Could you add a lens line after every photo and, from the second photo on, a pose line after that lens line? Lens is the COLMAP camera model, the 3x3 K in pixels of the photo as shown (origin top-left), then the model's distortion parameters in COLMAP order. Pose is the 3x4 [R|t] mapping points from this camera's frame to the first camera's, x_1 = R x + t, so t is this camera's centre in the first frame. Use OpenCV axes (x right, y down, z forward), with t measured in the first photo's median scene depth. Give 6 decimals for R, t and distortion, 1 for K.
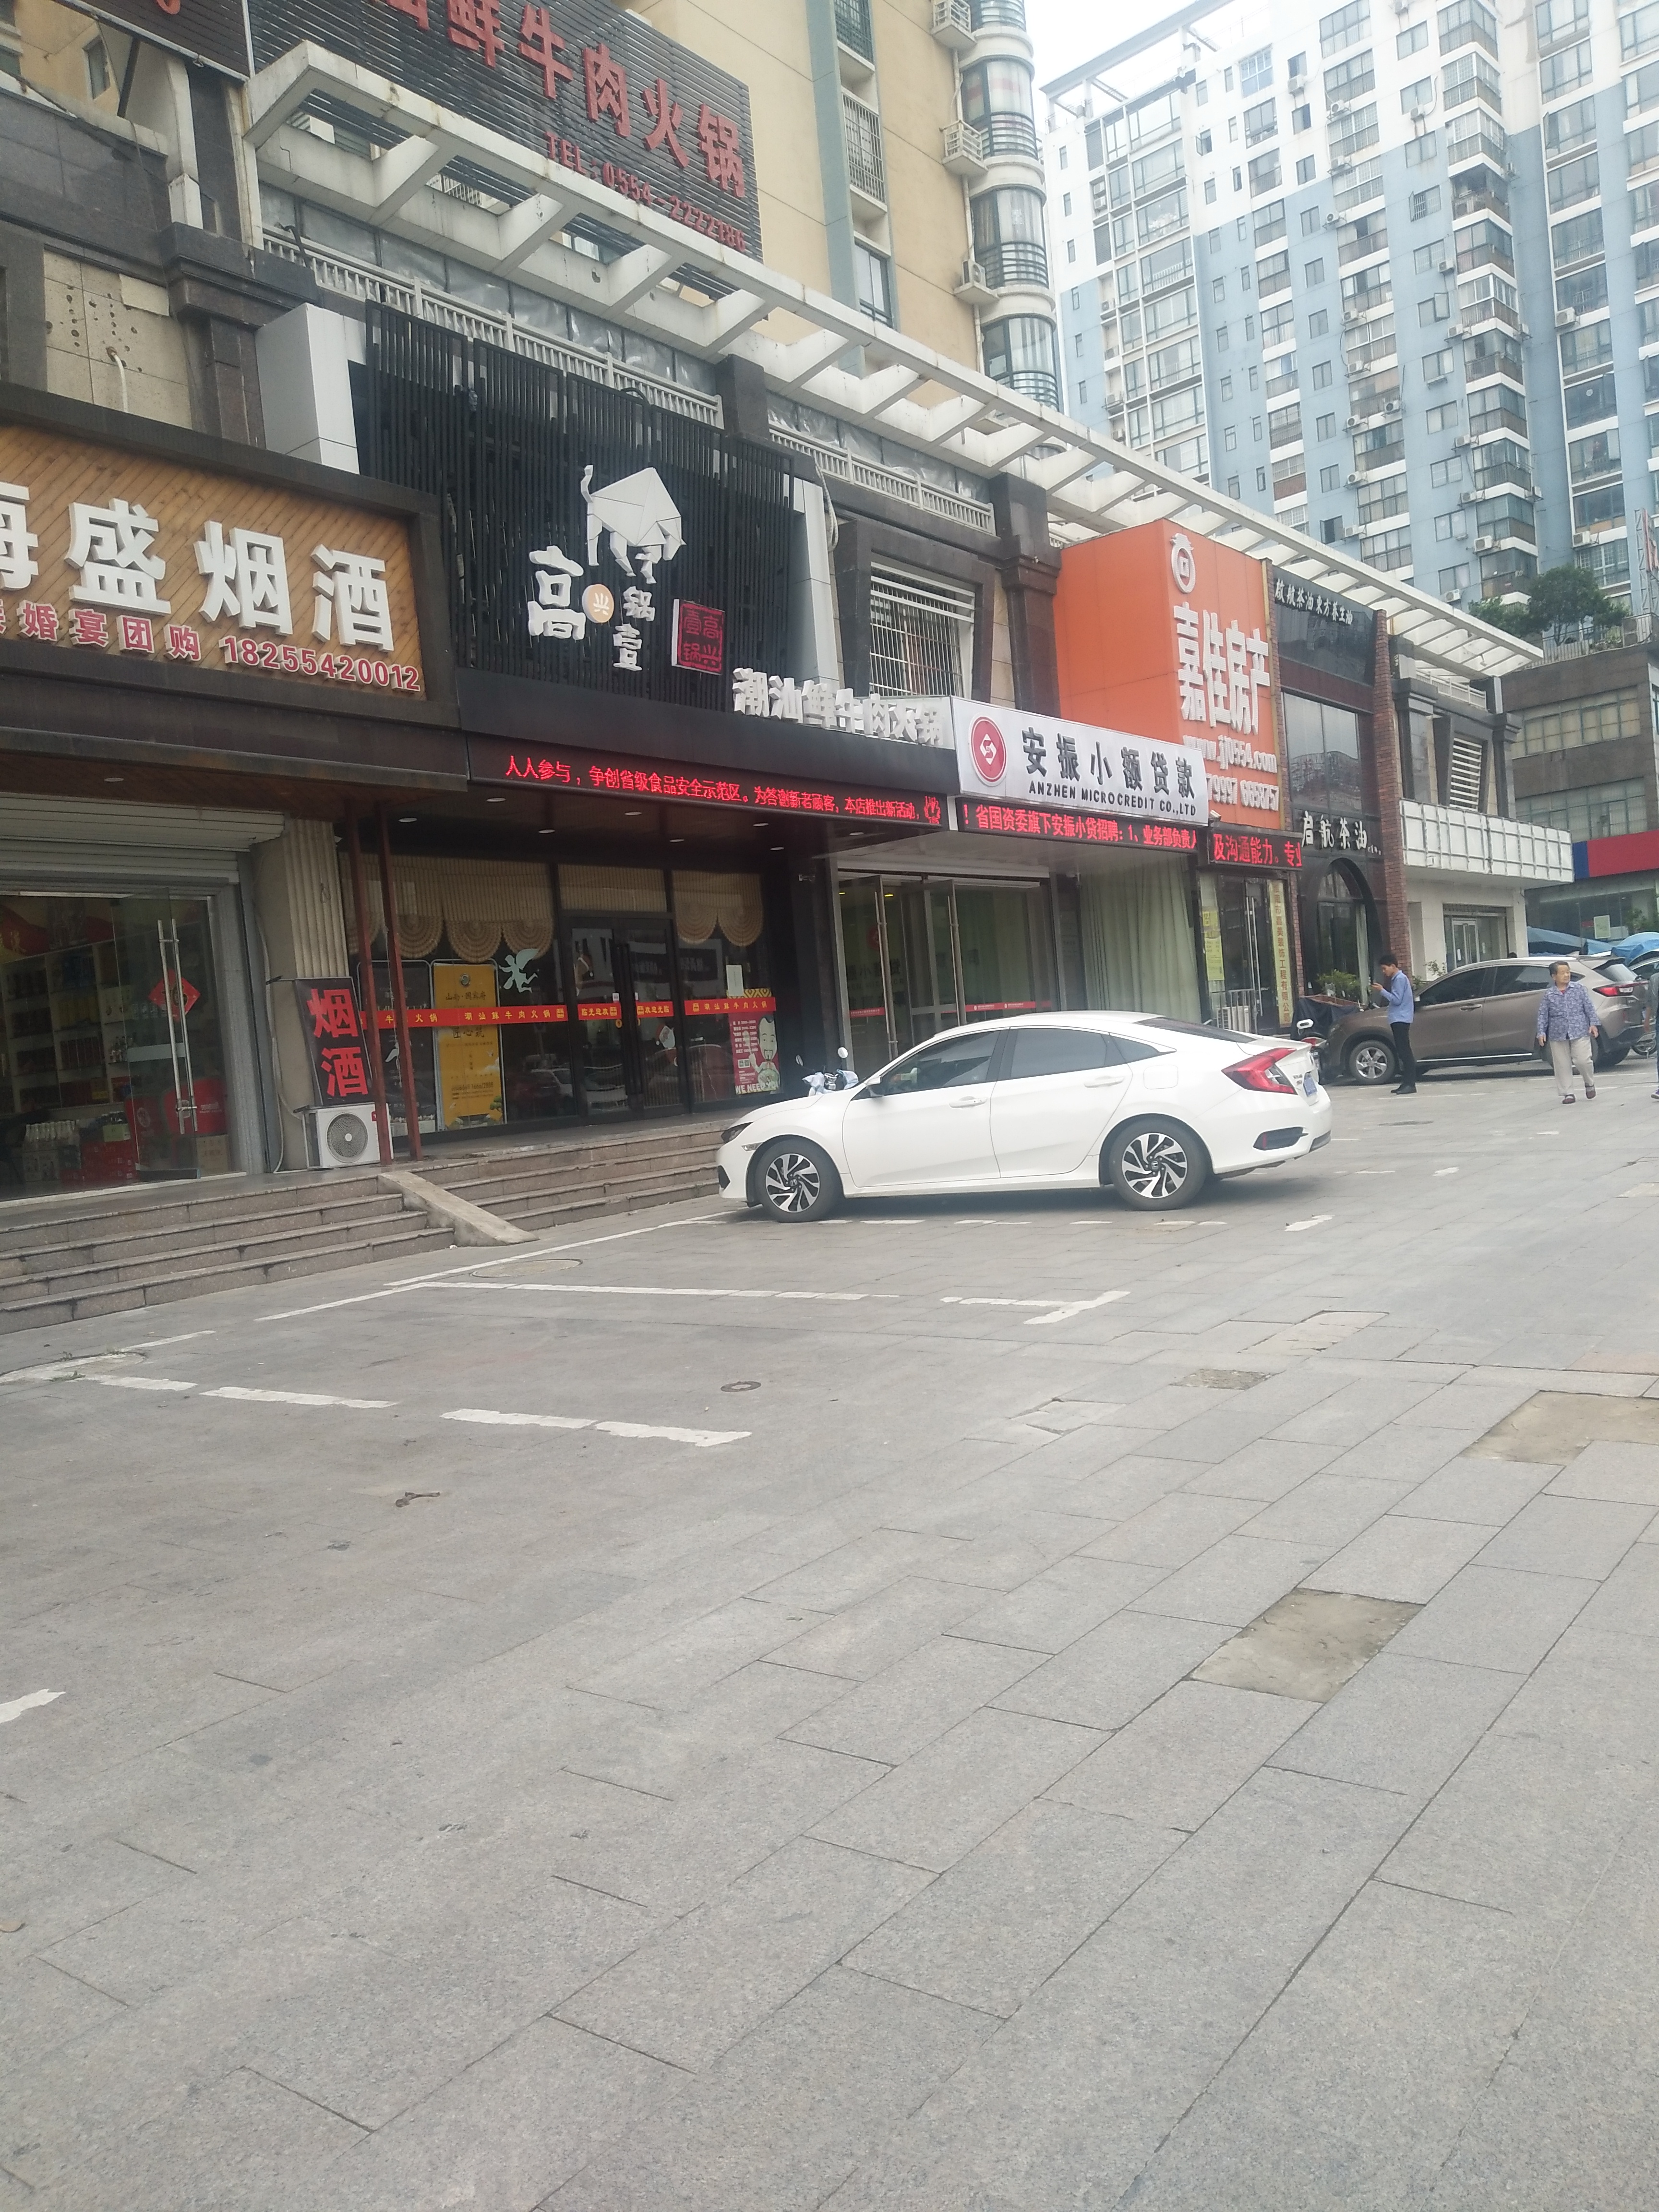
lens RADIAL K [[1641.1, 0, 885.1], [0, 1641.1, 1134.5], [0, 0, 1]] dist [0.112168, -0.119907]
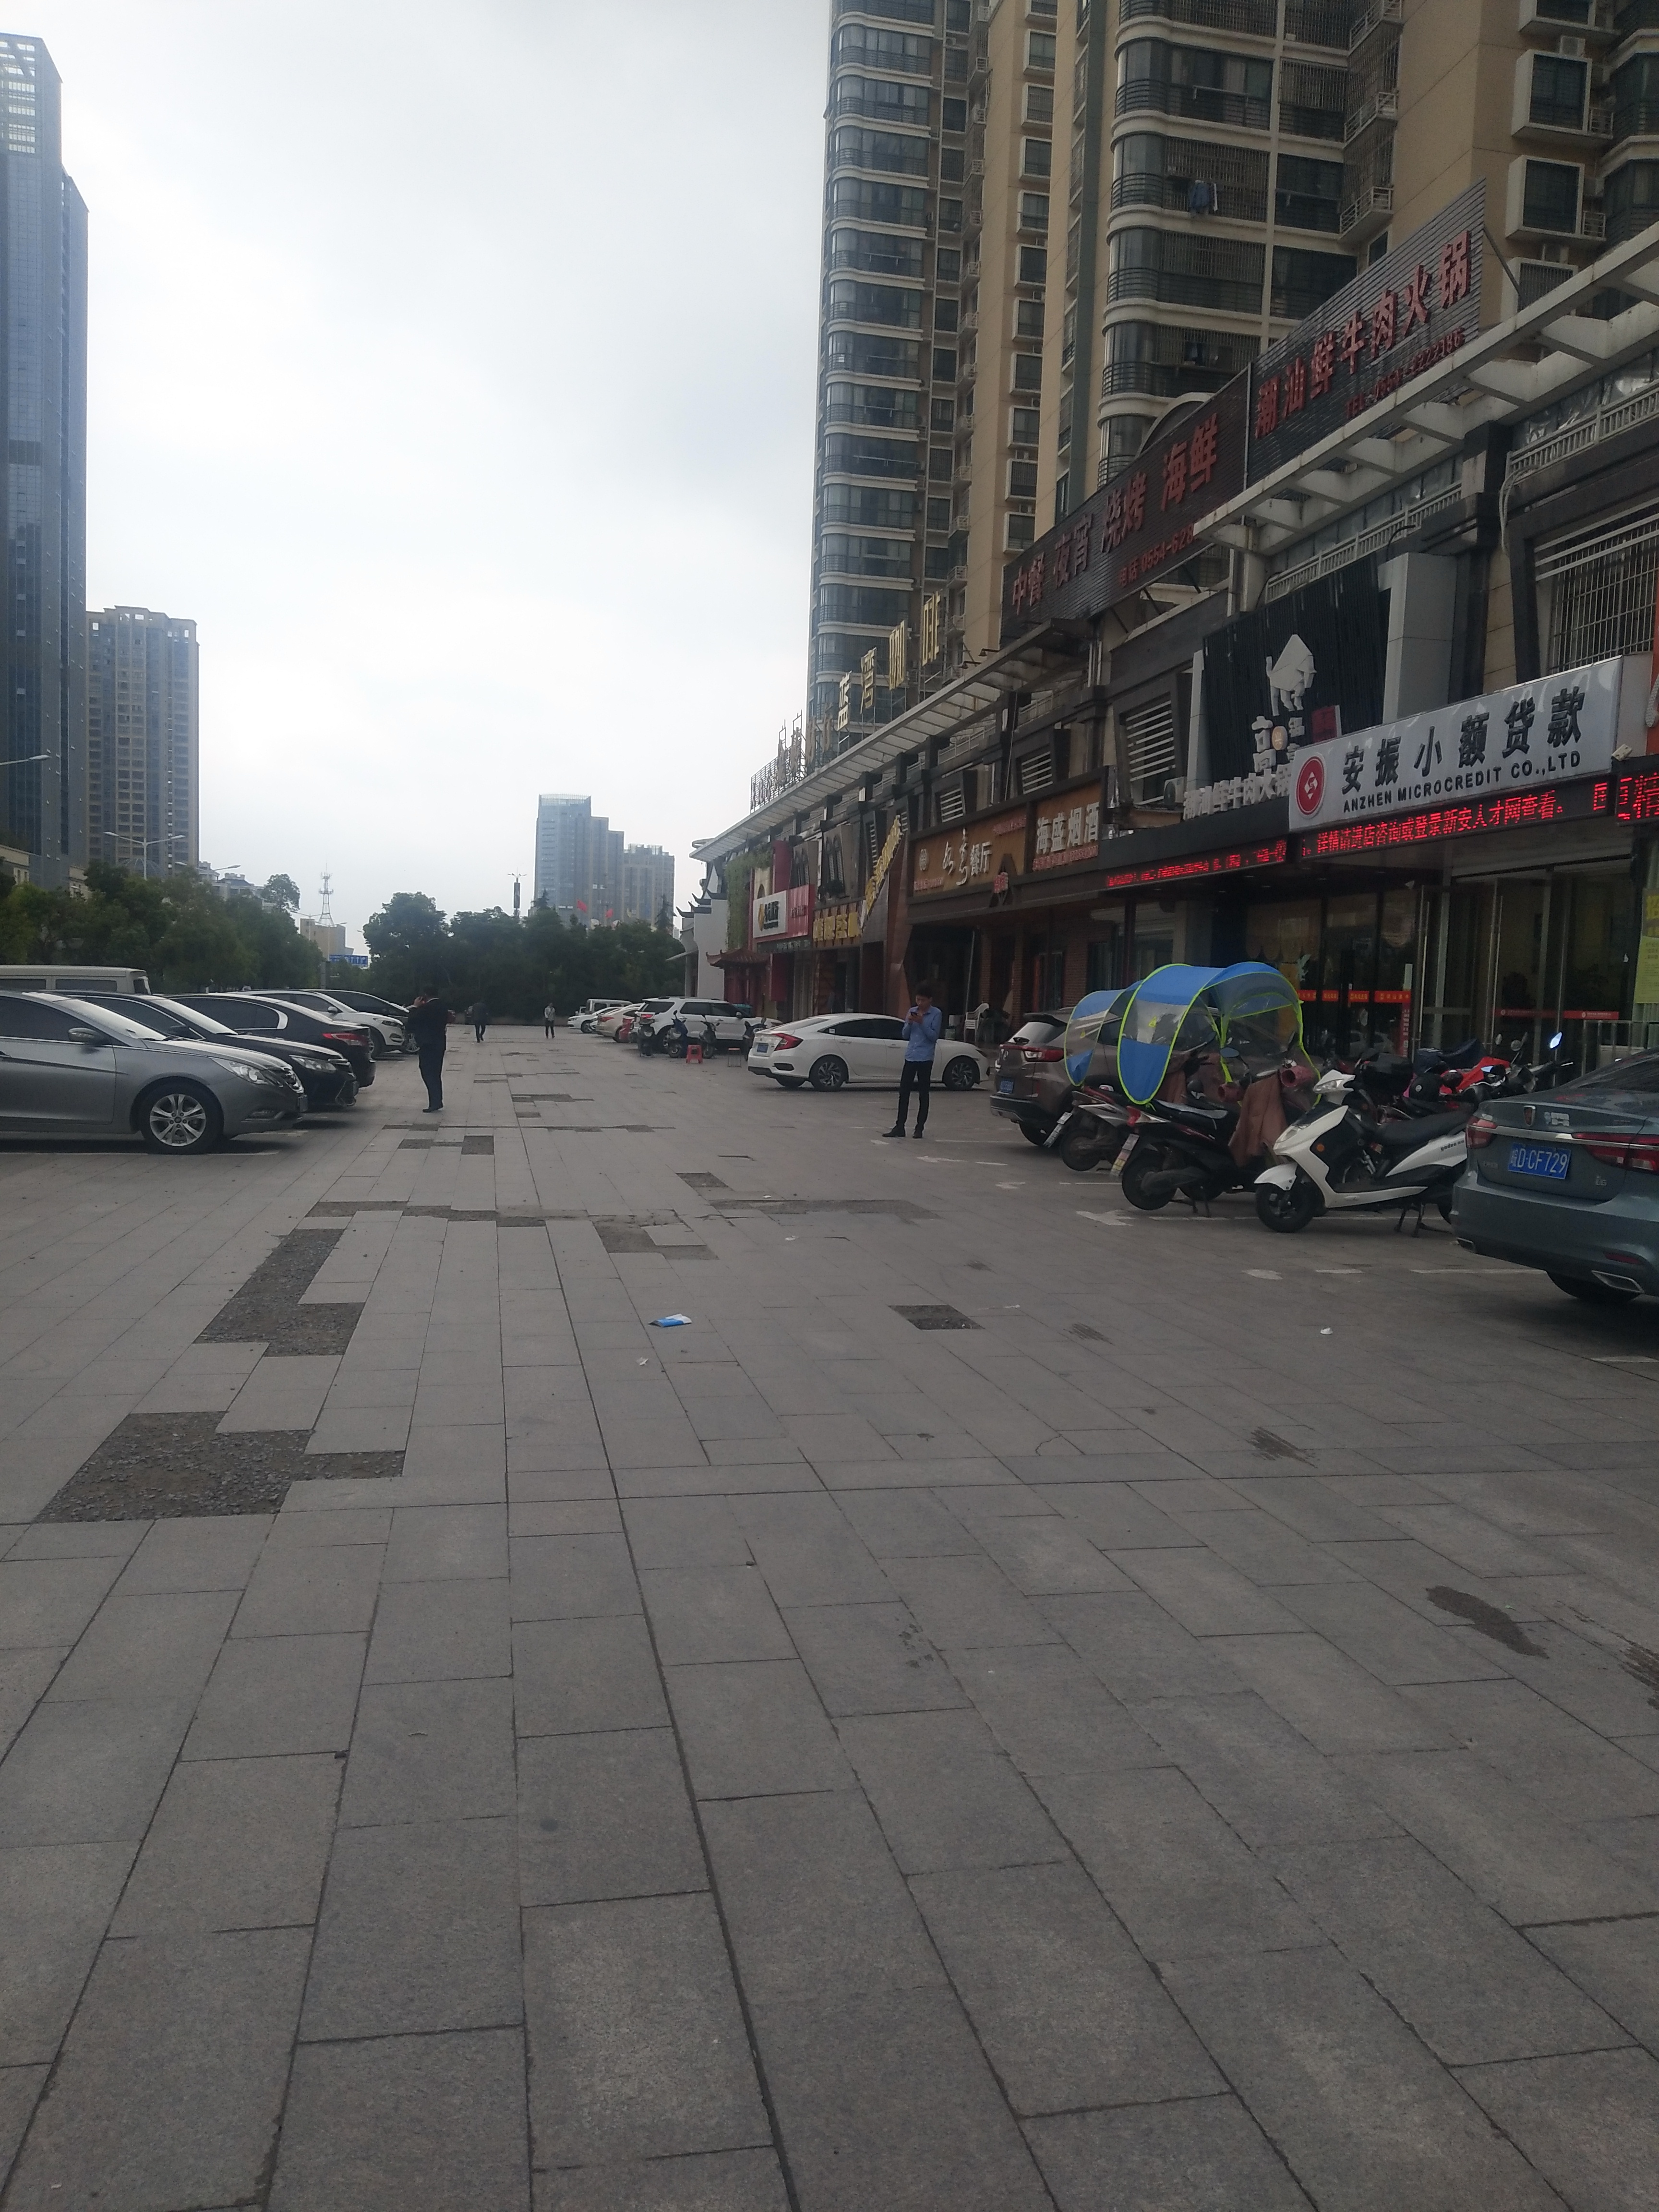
lens RADIAL K [[1641.1, 0, 871.5], [0, 1641.1, 1090.9], [0, 0, 1]] dist [0.112168, -0.119907]
pose [[-0.637257, 0.116655, -0.761771, 1.071248], [-0.004550, 0.987890, 0.155088, -0.190609], [0.770638, 0.102298, -0.629009, 1.415761]]
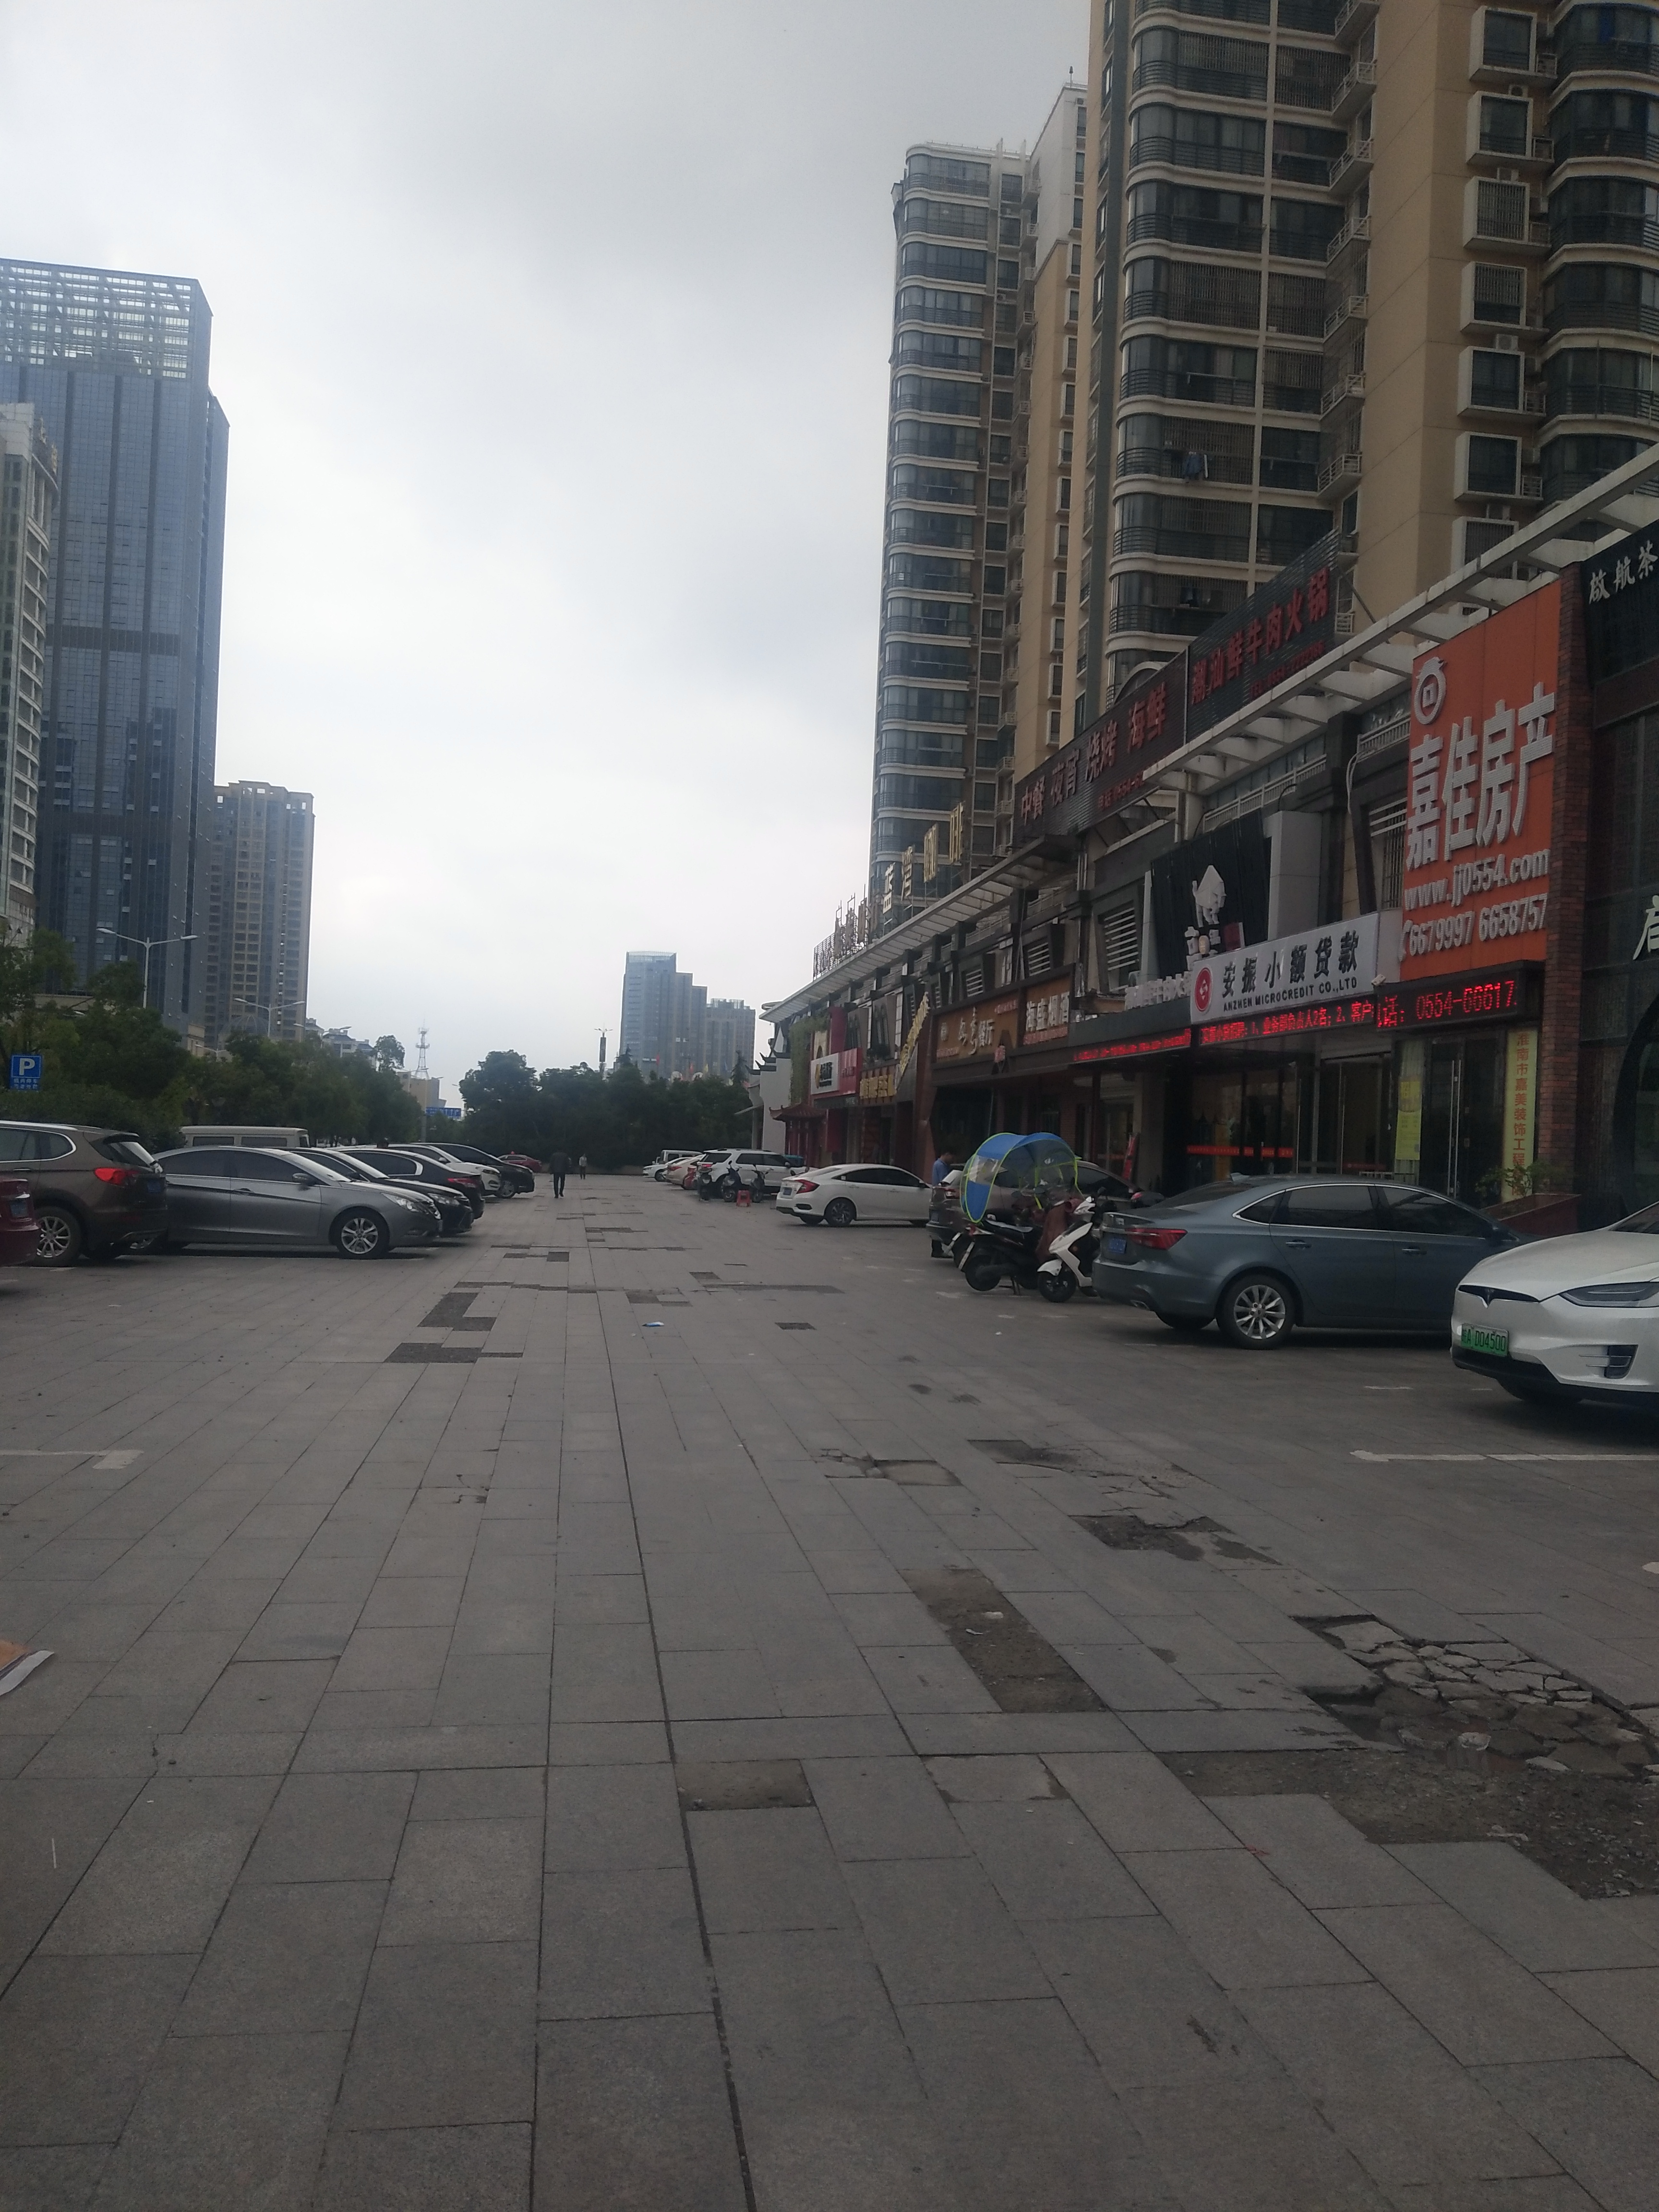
lens RADIAL K [[1641.1, 0, 830.1], [0, 1641.1, 1100.4], [0, 0, 1]] dist [0.112168, -0.119907]
pose [[-0.691928, 0.048930, -0.720307, 1.259850], [-0.002329, 0.997544, 0.069999, -0.224128], [0.721963, 0.050111, -0.690115, 1.667623]]
